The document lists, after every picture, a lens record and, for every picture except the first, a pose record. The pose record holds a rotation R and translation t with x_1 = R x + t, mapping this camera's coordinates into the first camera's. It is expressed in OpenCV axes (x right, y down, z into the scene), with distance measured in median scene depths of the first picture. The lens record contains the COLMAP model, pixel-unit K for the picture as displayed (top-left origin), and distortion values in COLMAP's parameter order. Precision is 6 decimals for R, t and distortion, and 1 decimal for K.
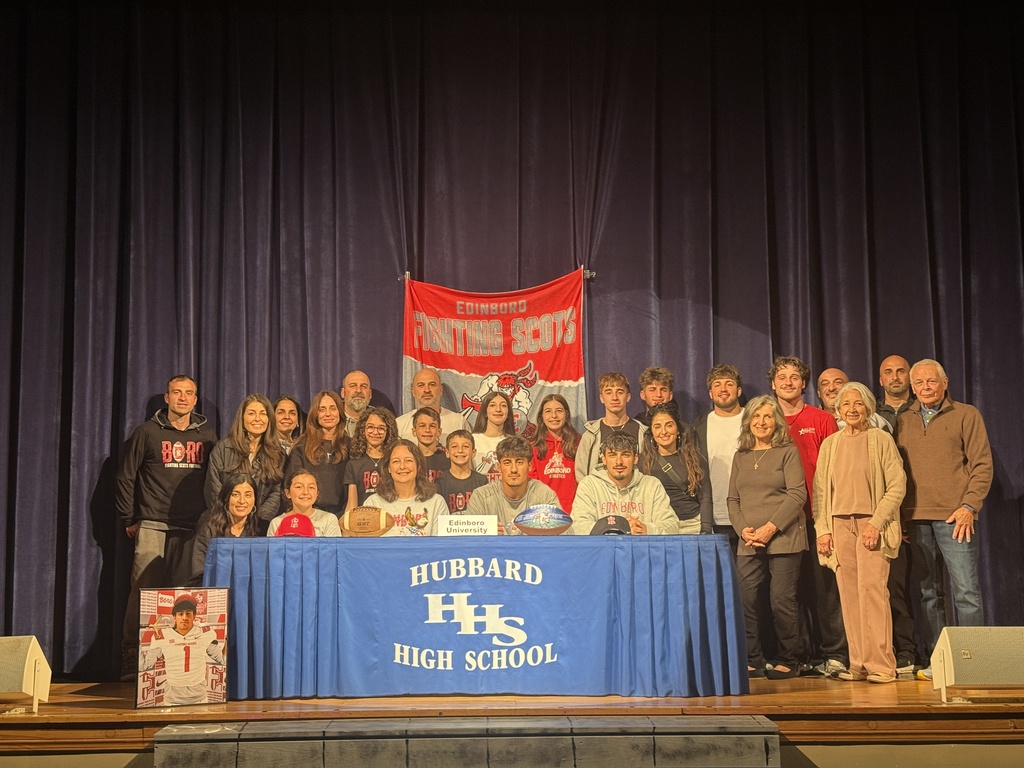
lens RADIAL K [[1428.1, 0, 507.4], [0, 1428.1, 385.2], [0, 0, 1]] dist [0.147841, 0.000000]
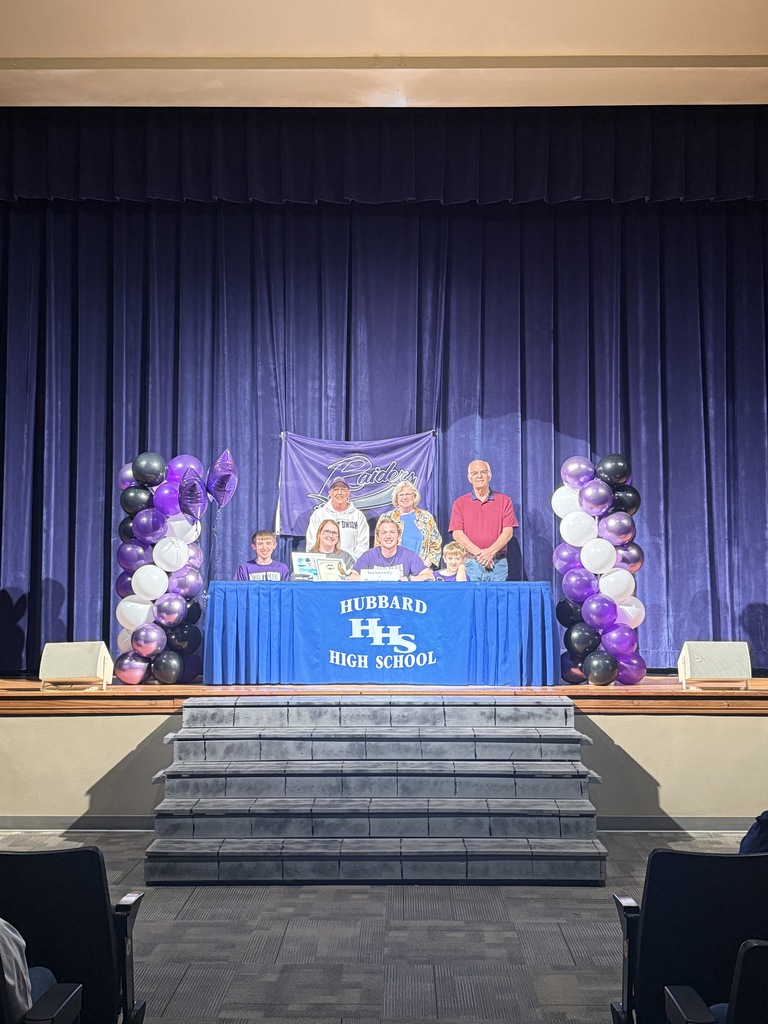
lens RADIAL K [[1195.7, 0, 385.5], [0, 1195.7, 514.1], [0, 0, 1]] dist [0.087352, 0.000000]
pose [[0.999519, 0.007277, -0.030133, 0.017971], [-0.005921, 0.998976, 0.044855, -0.022732], [0.030429, -0.044655, 0.998539, -0.264249]]
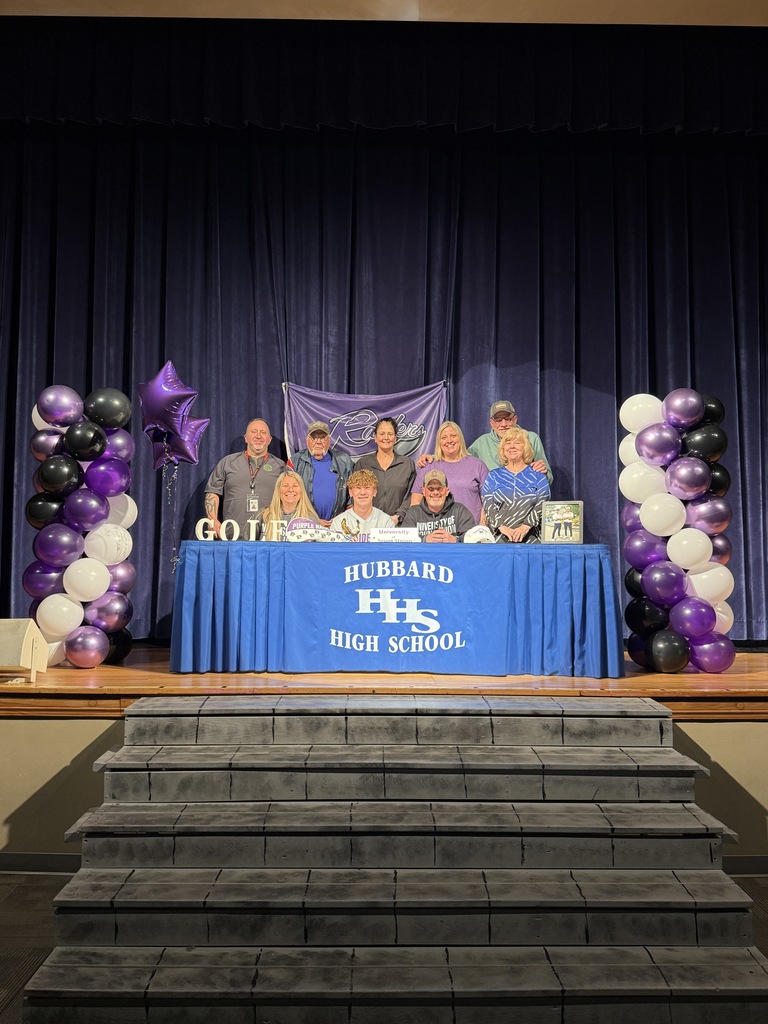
lens RADIAL K [[808.7, 0, 381.2], [0, 808.7, 498.4], [0, 0, 1]] dist [0.037265, -0.041807]
pose [[0.999859, 0.015900, -0.005391, -0.033880], [-0.015680, 0.999131, 0.038630, 0.041944], [0.006001, -0.038540, 0.999239, 0.318364]]
